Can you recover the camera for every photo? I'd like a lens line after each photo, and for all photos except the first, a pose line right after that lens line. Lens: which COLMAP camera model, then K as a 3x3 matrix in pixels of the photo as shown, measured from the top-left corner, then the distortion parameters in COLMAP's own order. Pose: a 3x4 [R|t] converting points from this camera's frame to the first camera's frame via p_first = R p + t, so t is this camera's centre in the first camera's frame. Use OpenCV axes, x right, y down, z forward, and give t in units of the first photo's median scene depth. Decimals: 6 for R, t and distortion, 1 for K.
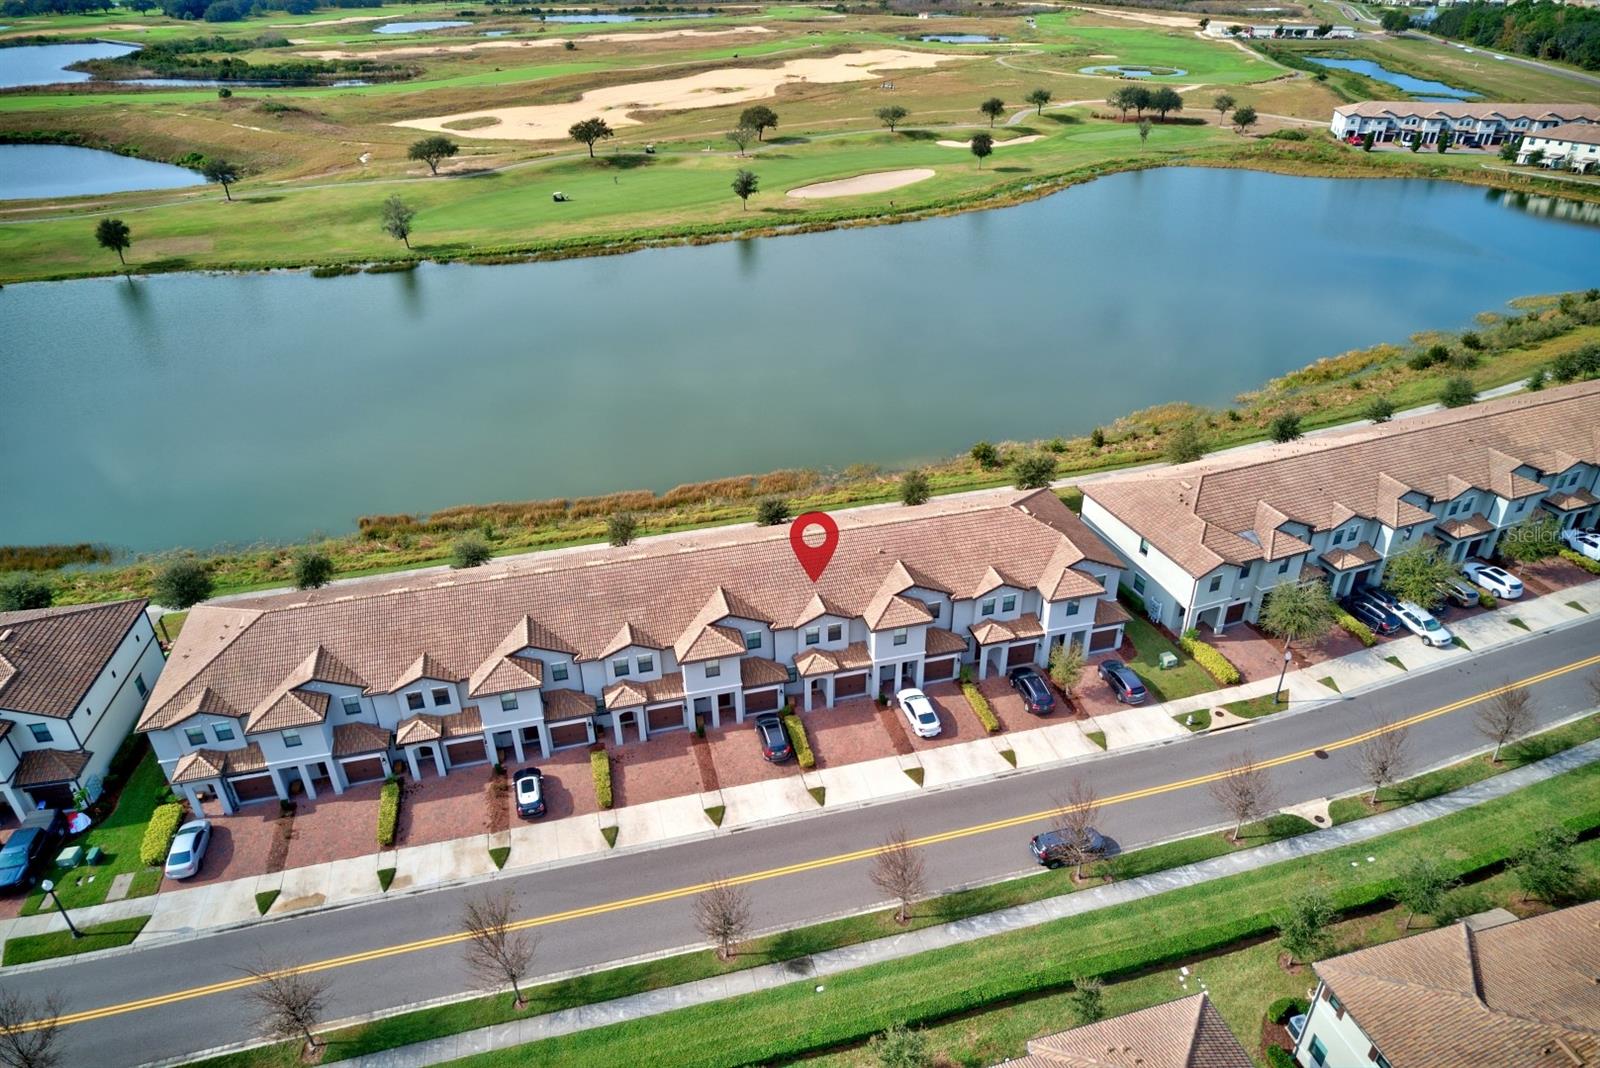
lens RADIAL K [[1030.2, 0, 810.3], [0, 1030.2, 532.2], [0, 0, 1]] dist [-0.083240, 0.073777]
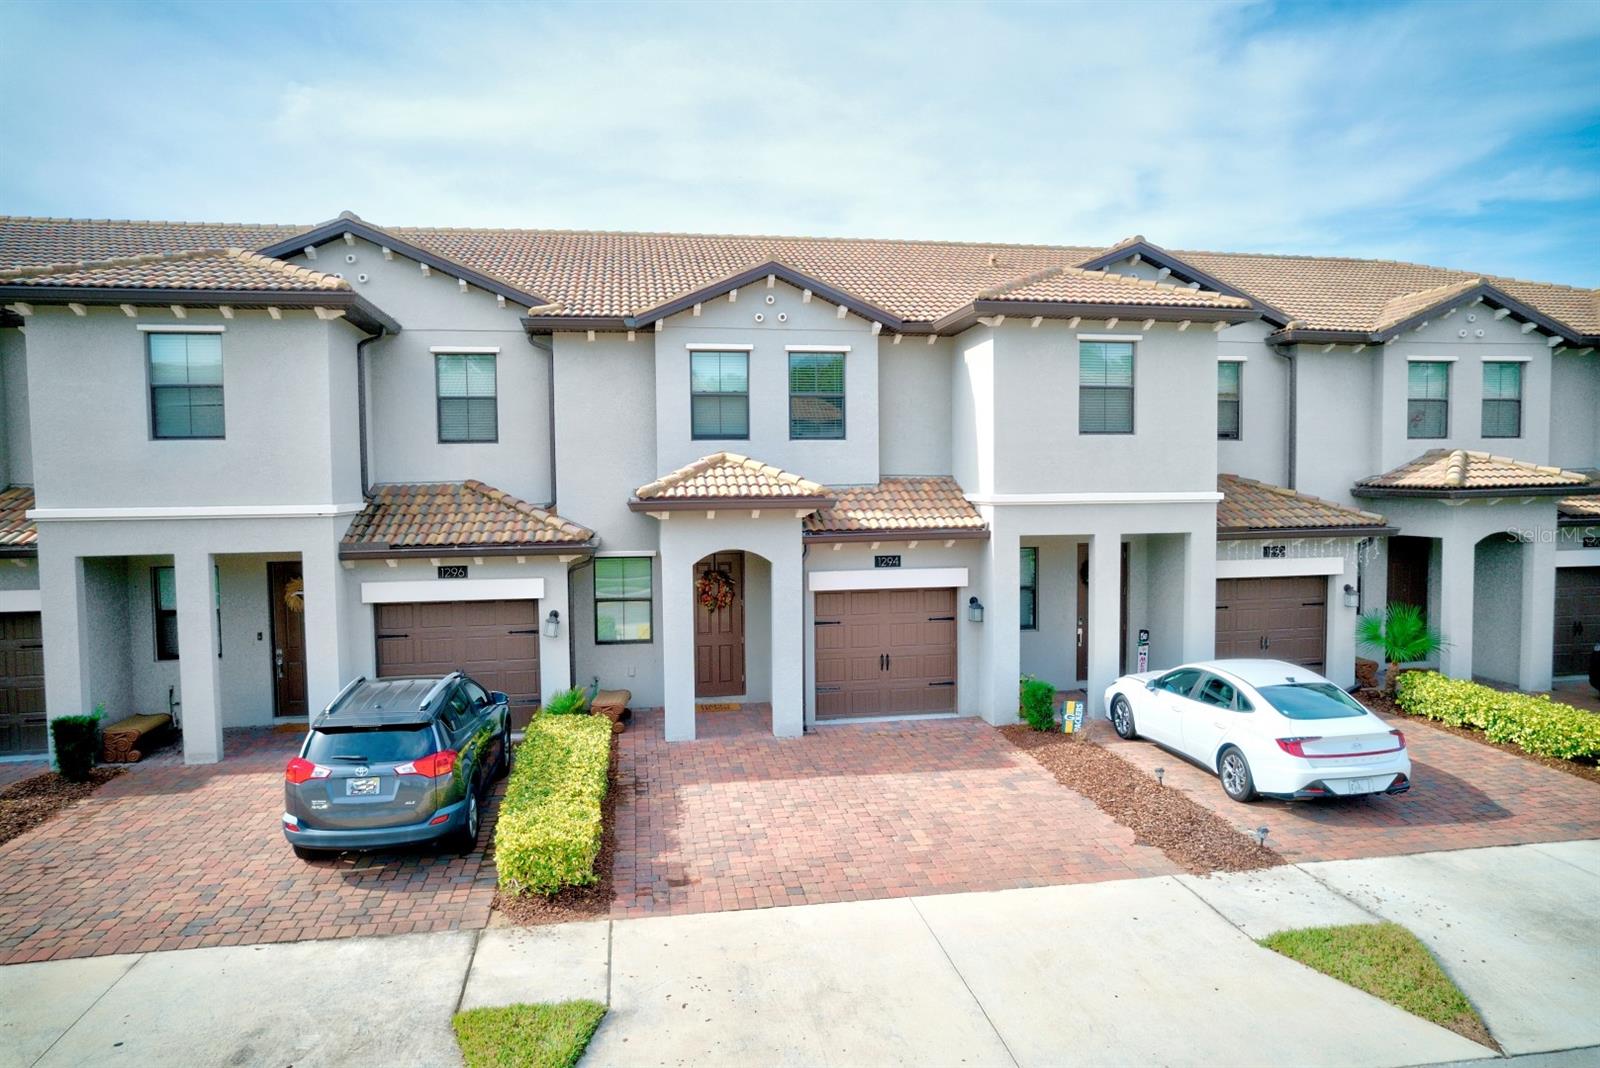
lens RADIAL K [[1030.2, 0, 809.8], [0, 1030.2, 547.3], [0, 0, 1]] dist [-0.083240, 0.073777]
pose [[0.996102, 0.001037, -0.088203, 0.041069], [-0.040102, 0.895944, -0.442352, 0.223424], [0.078566, 0.444165, 0.892494, 0.777569]]
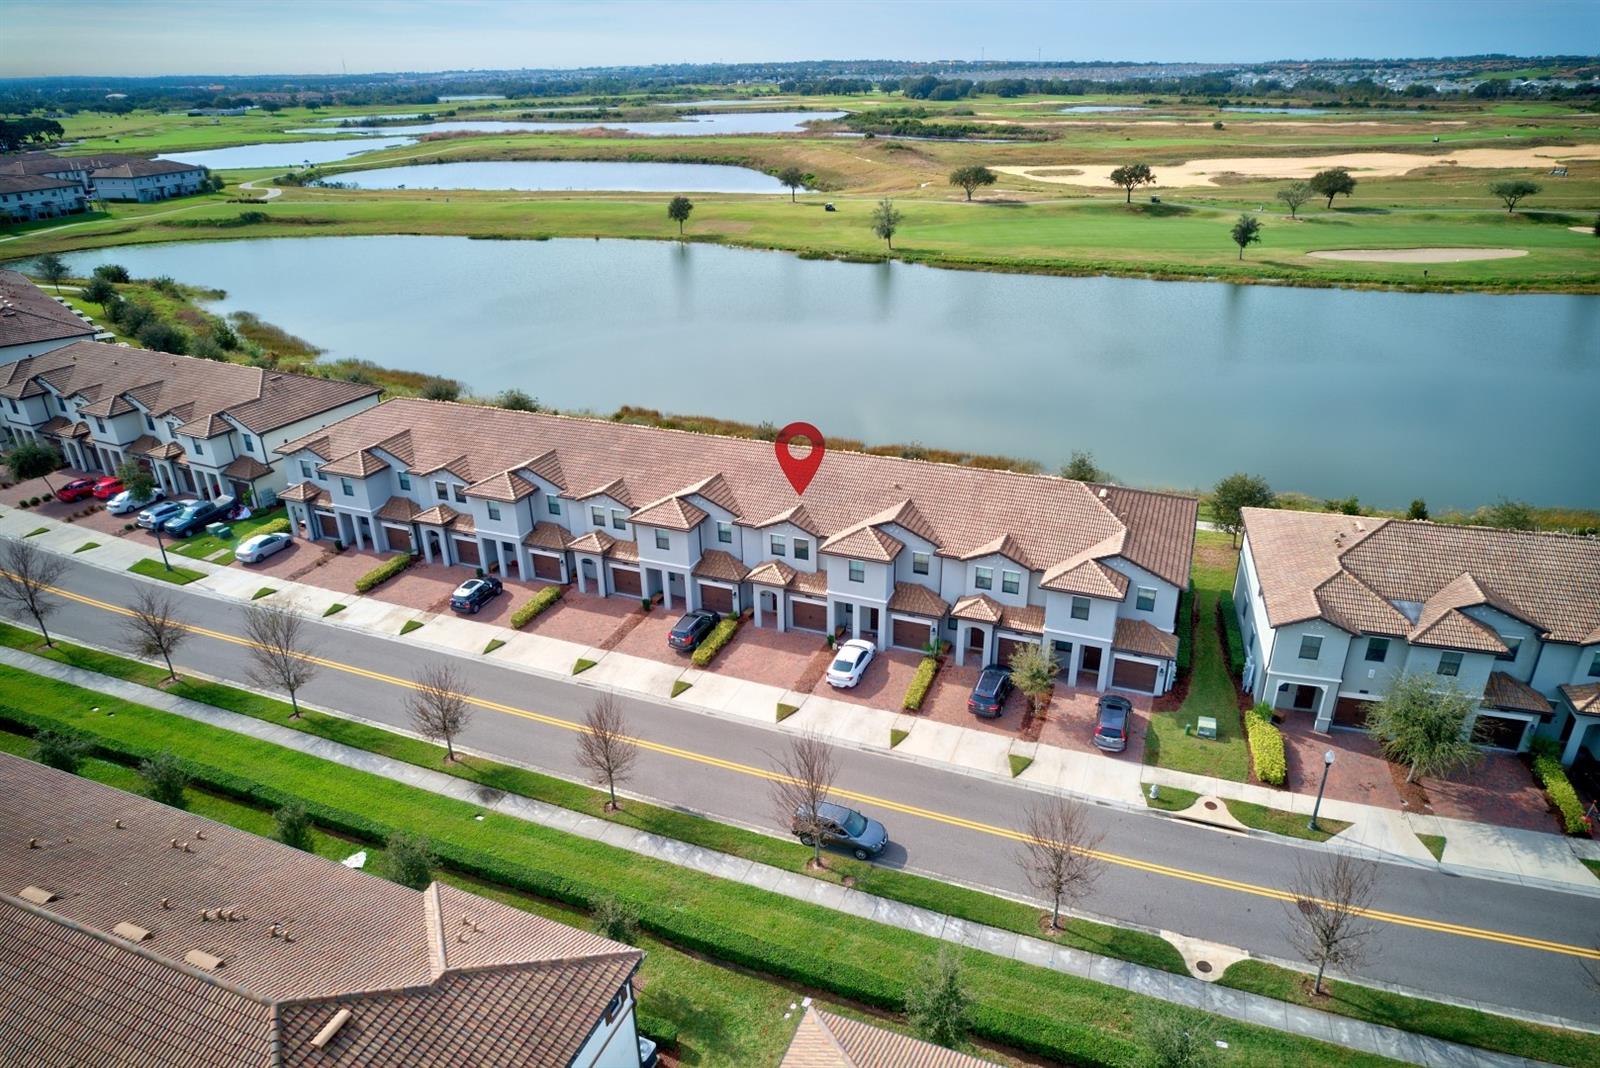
lens RADIAL K [[1030.2, 0, 810.7], [0, 1030.2, 532.0], [0, 0, 1]] dist [-0.083240, 0.073777]
pose [[0.803080, 0.248048, -0.541789, 0.495289], [-0.294524, 0.955644, 0.000959, 0.077351], [0.517995, 0.158800, 0.840514, 0.236713]]
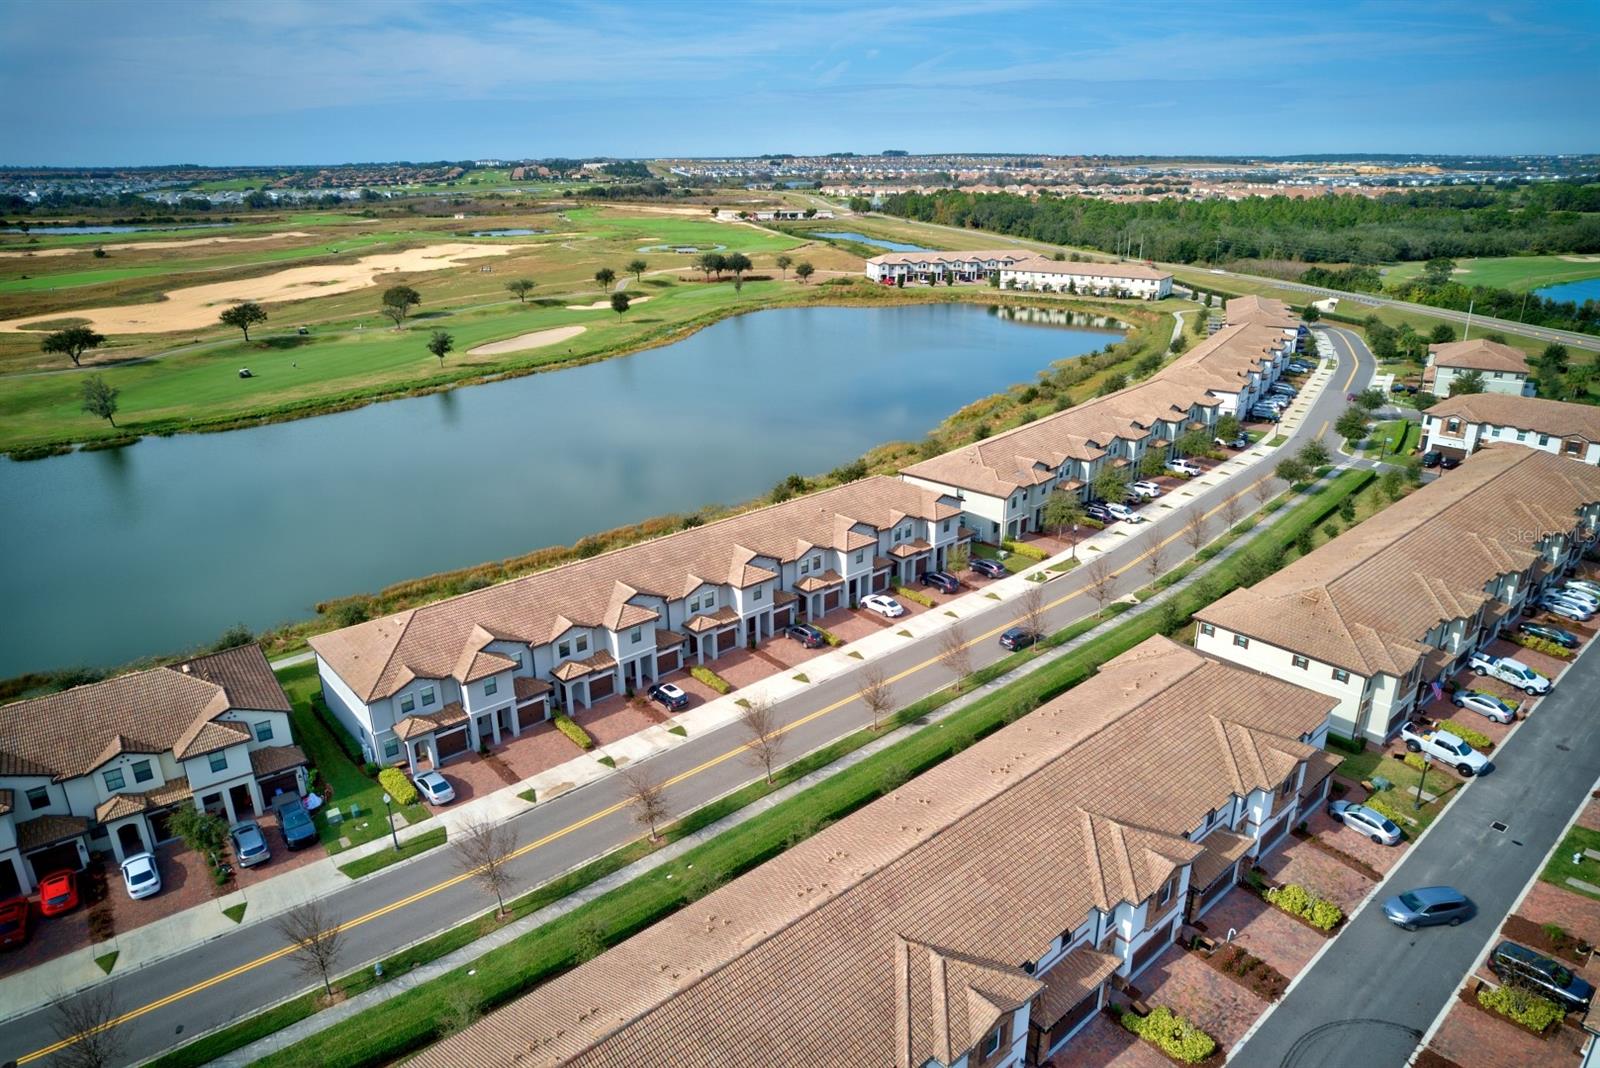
lens RADIAL K [[1030.2, 0, 813.7], [0, 1030.2, 525.7], [0, 0, 1]] dist [-0.083240, 0.073777]
pose [[0.892364, -0.153393, 0.424448, -0.554771], [0.227114, 0.965337, -0.128620, 0.222095], [-0.390007, 0.211174, 0.896270, -0.273243]]
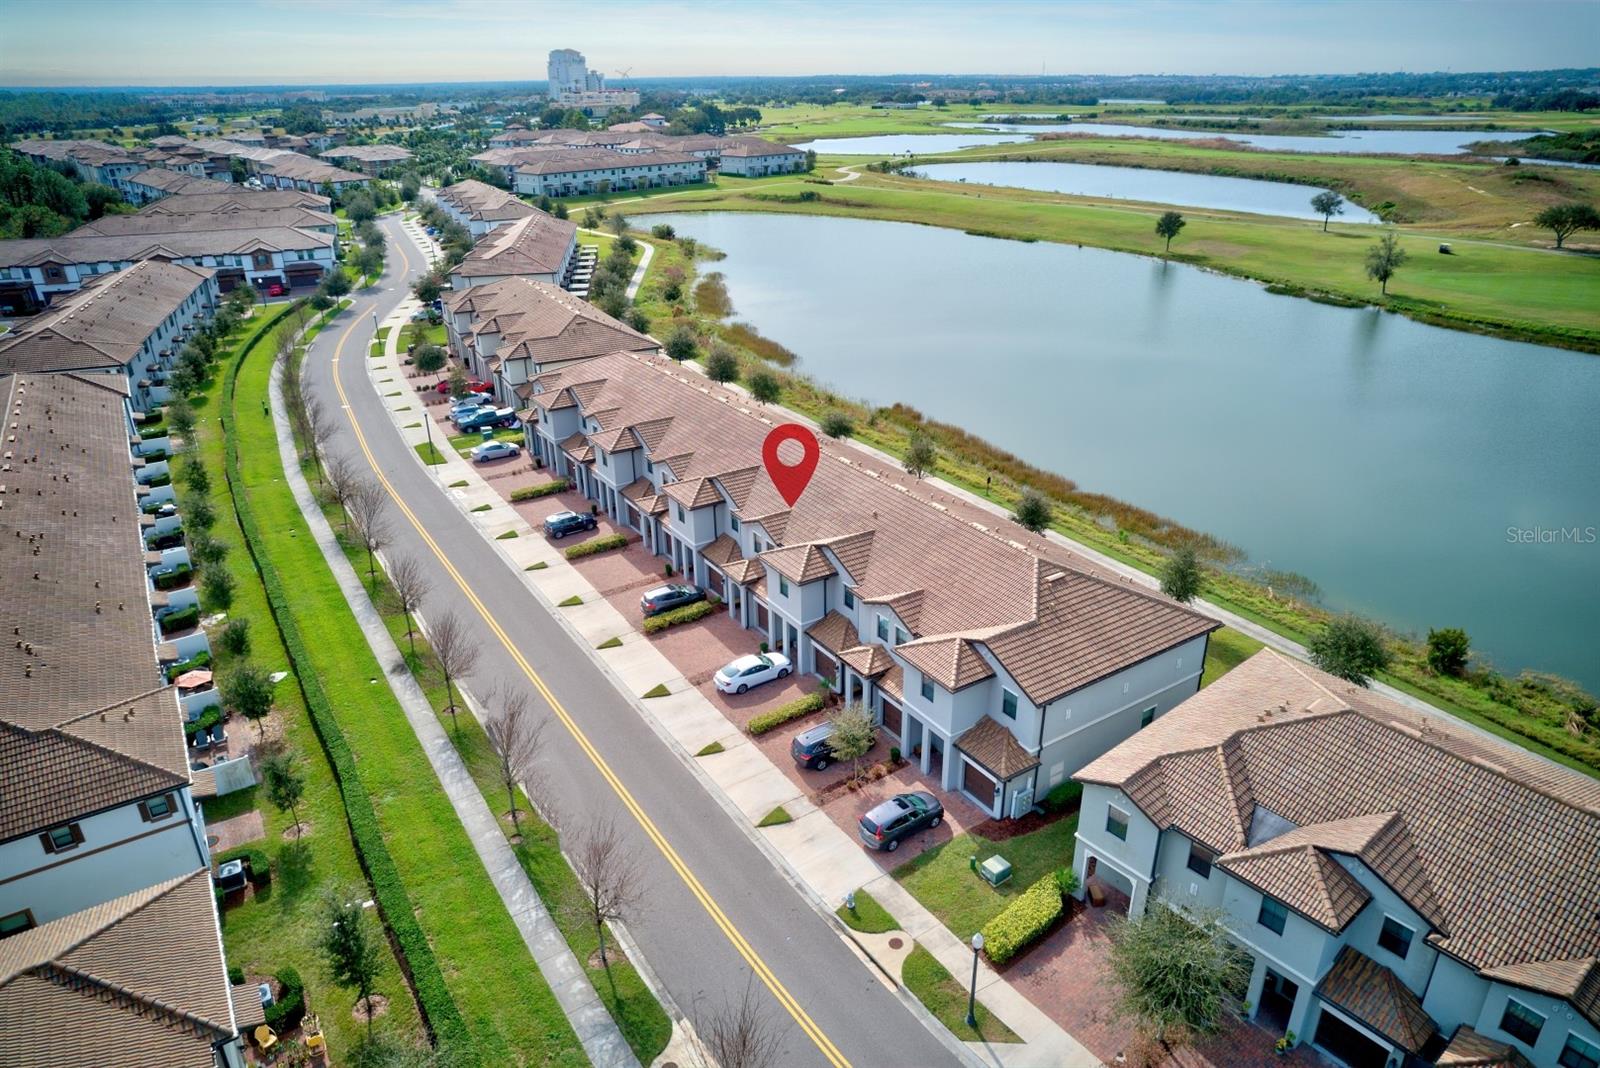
lens RADIAL K [[1030.2, 0, 810.4], [0, 1030.2, 531.8], [0, 0, 1]] dist [-0.083240, 0.073777]
pose [[0.315459, 0.393919, -0.863315, 0.774959], [-0.472463, 0.854190, 0.217115, -0.124823], [0.822961, 0.339394, 0.455574, 0.589983]]
